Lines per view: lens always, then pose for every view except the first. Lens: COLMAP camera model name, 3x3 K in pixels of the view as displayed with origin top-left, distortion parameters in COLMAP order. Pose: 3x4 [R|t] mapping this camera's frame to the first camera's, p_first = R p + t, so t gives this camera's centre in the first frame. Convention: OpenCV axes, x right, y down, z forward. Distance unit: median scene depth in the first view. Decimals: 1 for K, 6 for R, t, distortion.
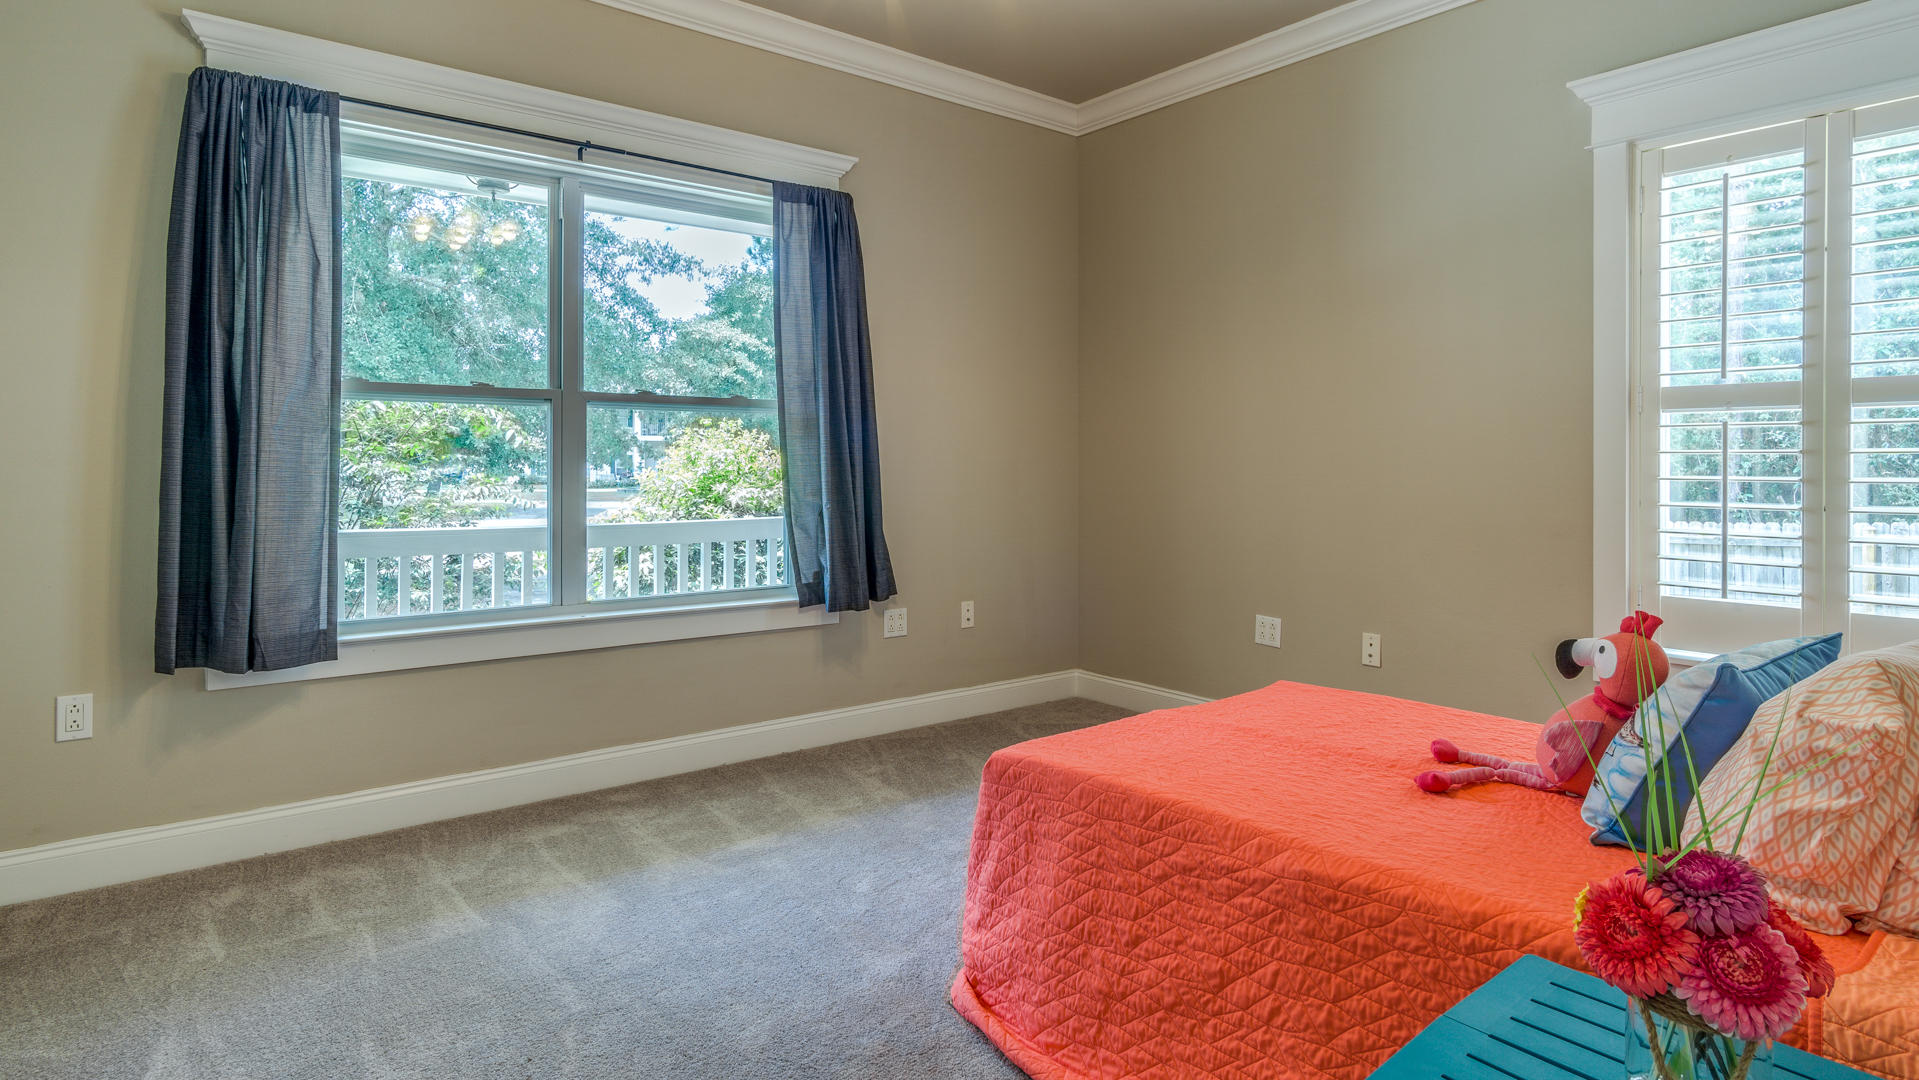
lens RADIAL K [[1030.4, 0, 952.0], [0, 1030.4, 531.8], [0, 0, 1]] dist [0.009387, 0.000287]
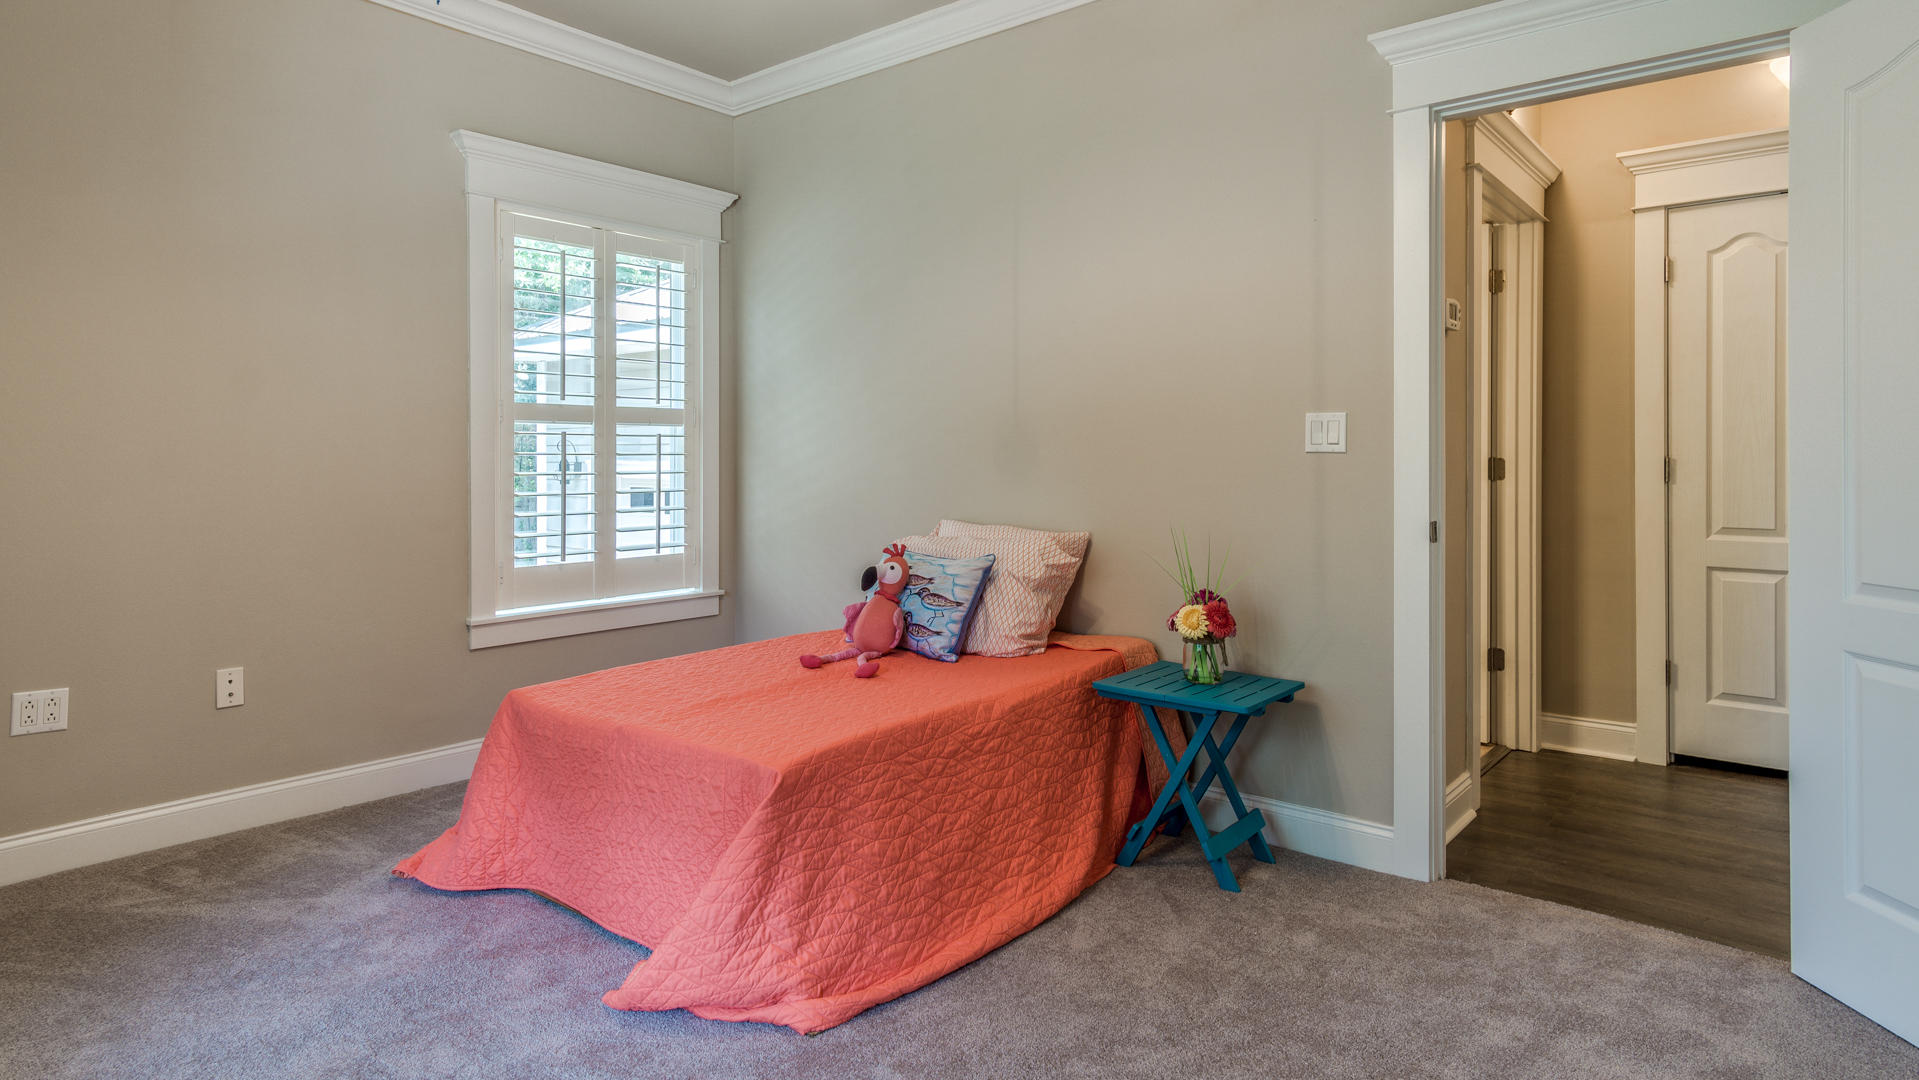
lens RADIAL K [[1030.4, 0, 952.0], [0, 1030.4, 531.8], [0, 0, 1]] dist [0.009387, 0.000287]
pose [[-0.192299, -0.074922, 0.978472, -0.700382], [0.069573, 0.993532, 0.089749, -0.062260], [-0.978867, 0.085333, -0.185842, 0.765981]]
